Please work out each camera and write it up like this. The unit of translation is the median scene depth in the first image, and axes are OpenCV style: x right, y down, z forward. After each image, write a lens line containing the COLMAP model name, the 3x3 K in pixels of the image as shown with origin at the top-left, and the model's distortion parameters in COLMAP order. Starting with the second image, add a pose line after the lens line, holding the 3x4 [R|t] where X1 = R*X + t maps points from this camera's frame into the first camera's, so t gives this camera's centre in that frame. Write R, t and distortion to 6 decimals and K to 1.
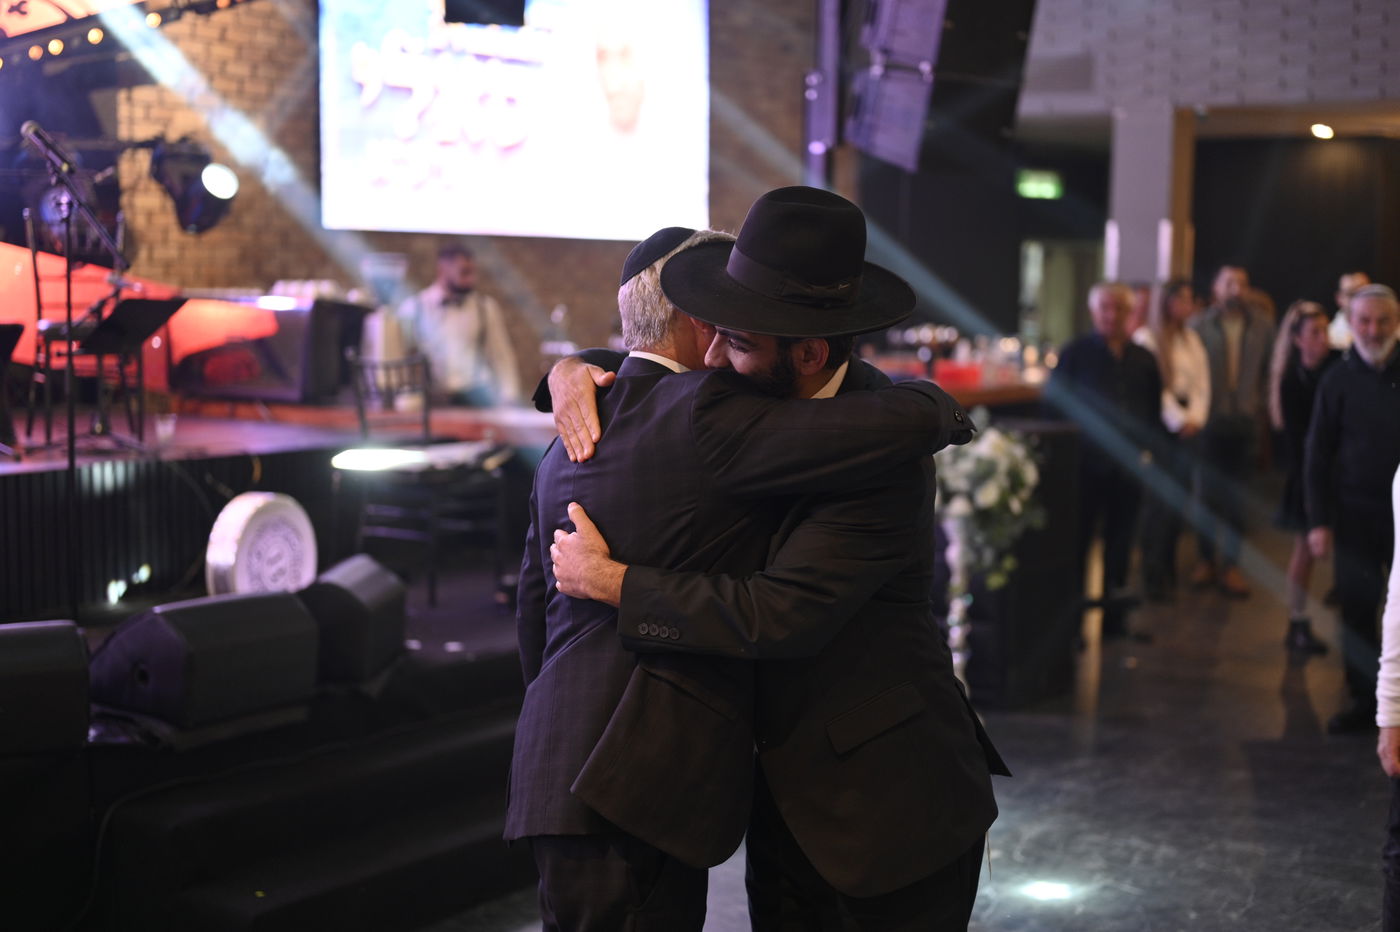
lens RADIAL K [[2024.1, 0, 721.6], [0, 2024.1, 466.1], [0, 0, 1]] dist [0.003303, 0.008801]
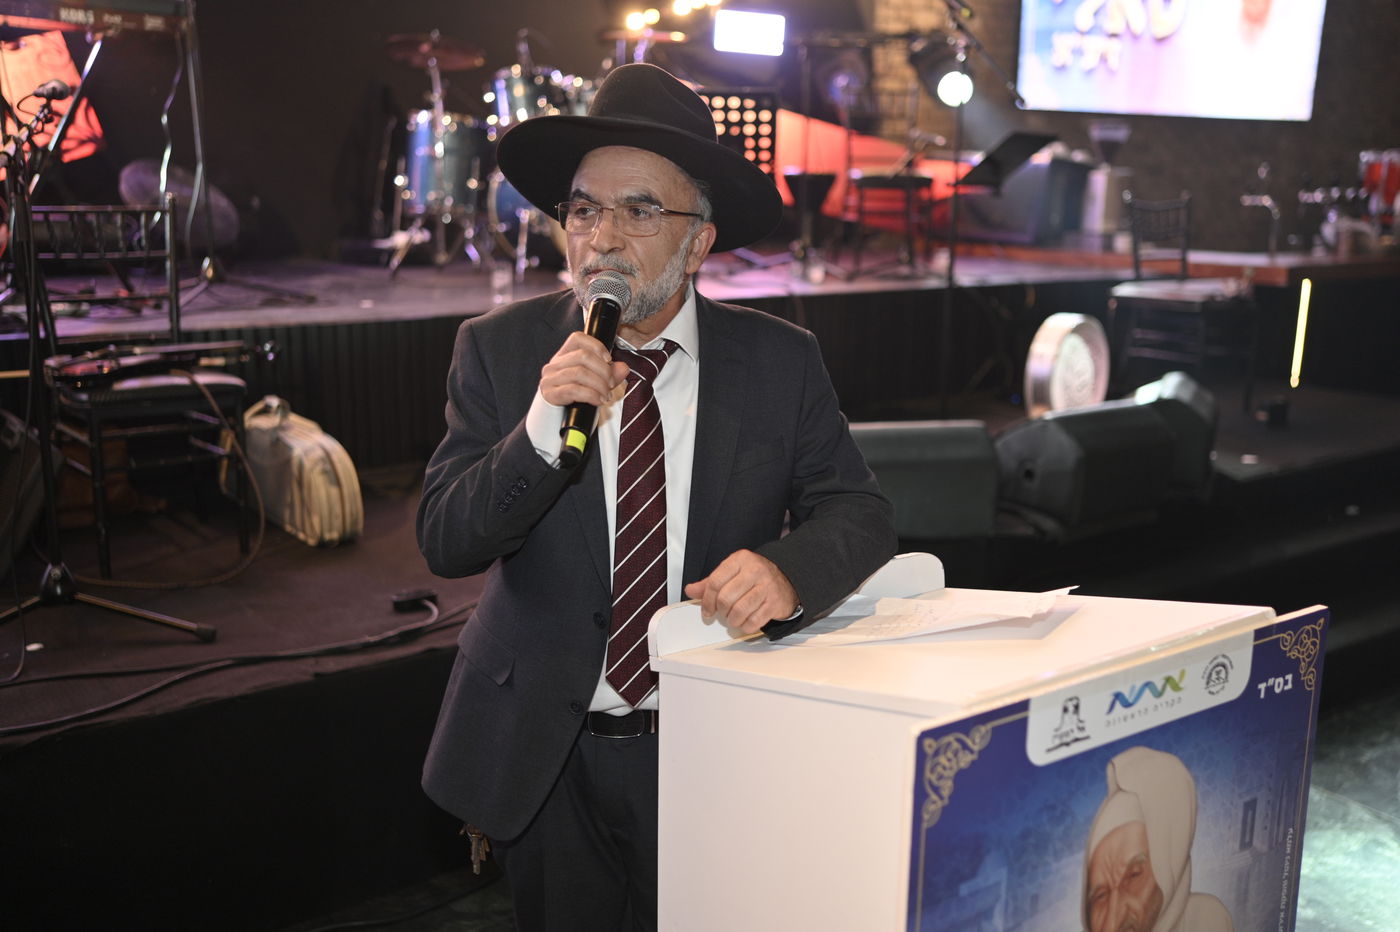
lens RADIAL K [[1384.2, 0, 700.0], [0, 1384.2, 466.0], [0, 0, 1]] dist [-0.032267, 0.266200]
pose [[0.947410, 0.070696, -0.312115, -0.150372], [-0.034154, 0.992060, 0.121036, 0.008881], [0.318193, -0.104011, 0.942303, 0.153480]]
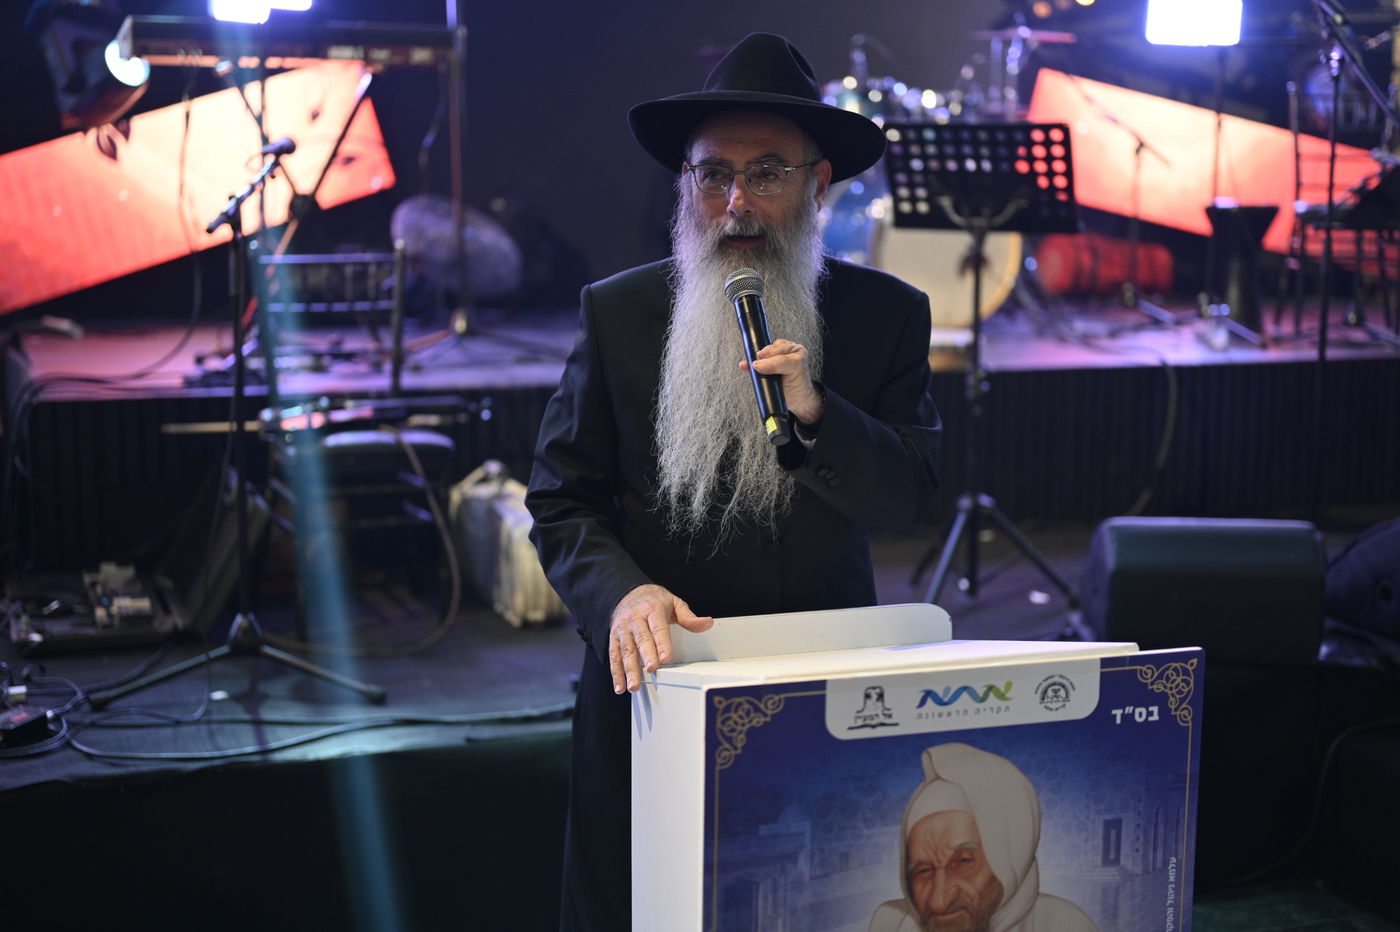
lens RADIAL K [[2023.1, 0, 694.0], [0, 2023.1, 462.9], [0, 0, 1]] dist [-0.004529, 0.049476]
pose [[0.818830, 0.077695, -0.568753, -0.024407], [-0.052622, 0.996786, 0.060407, 0.006642], [0.571619, -0.019535, 0.820287, 0.072690]]
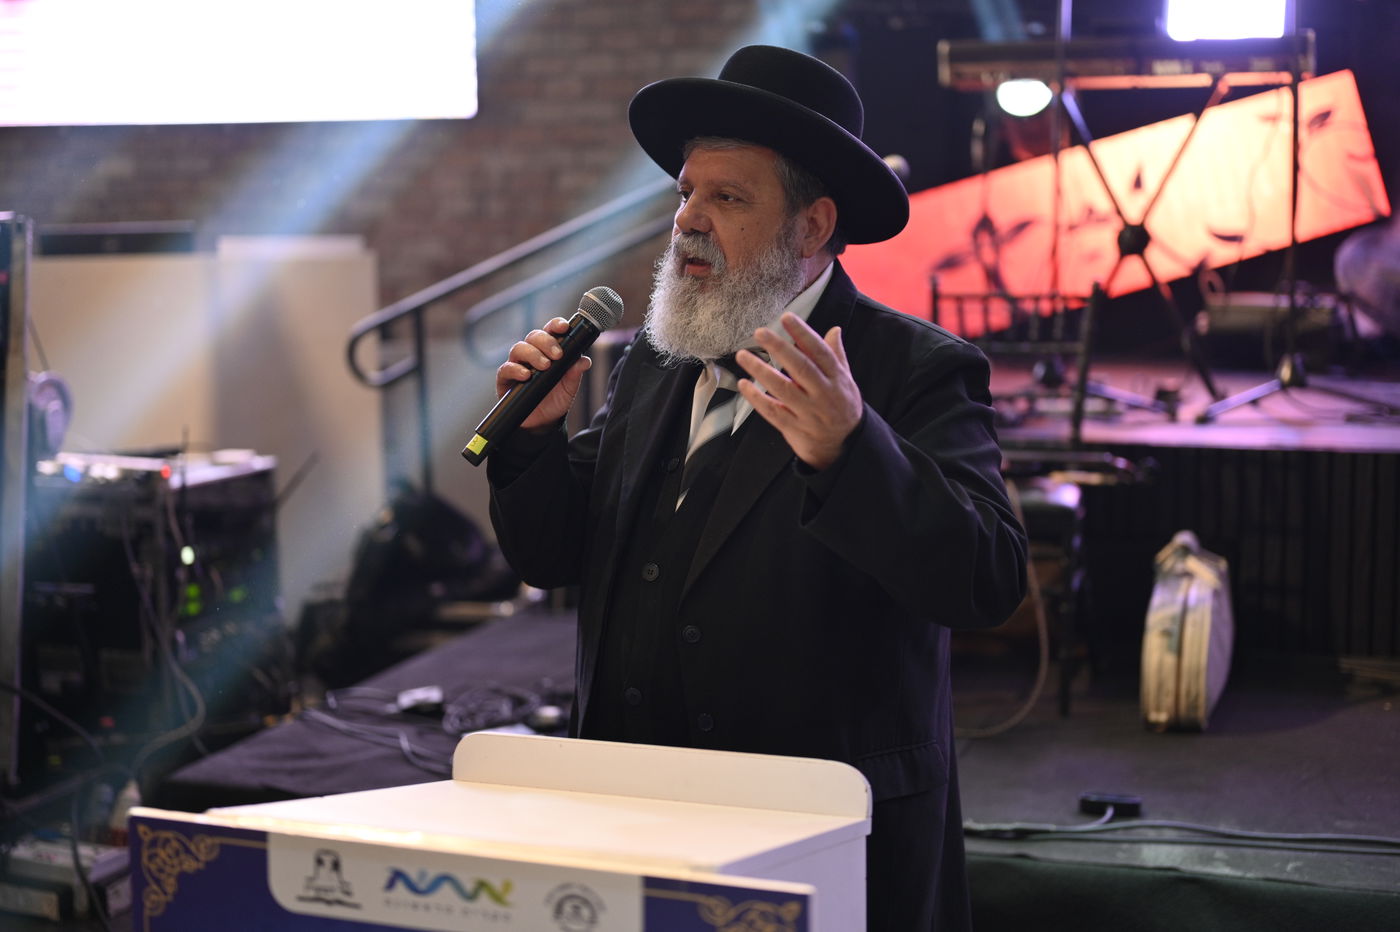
lens RADIAL K [[2024.8, 0, 696.1], [0, 2024.8, 473.1], [0, 0, 1]] dist [-0.008555, 0.051479]
pose [[0.275971, 0.116132, -0.954125, 0.048966], [-0.083263, 0.991831, 0.096638, -0.010429], [0.957553, 0.052774, 0.283386, 0.285062]]
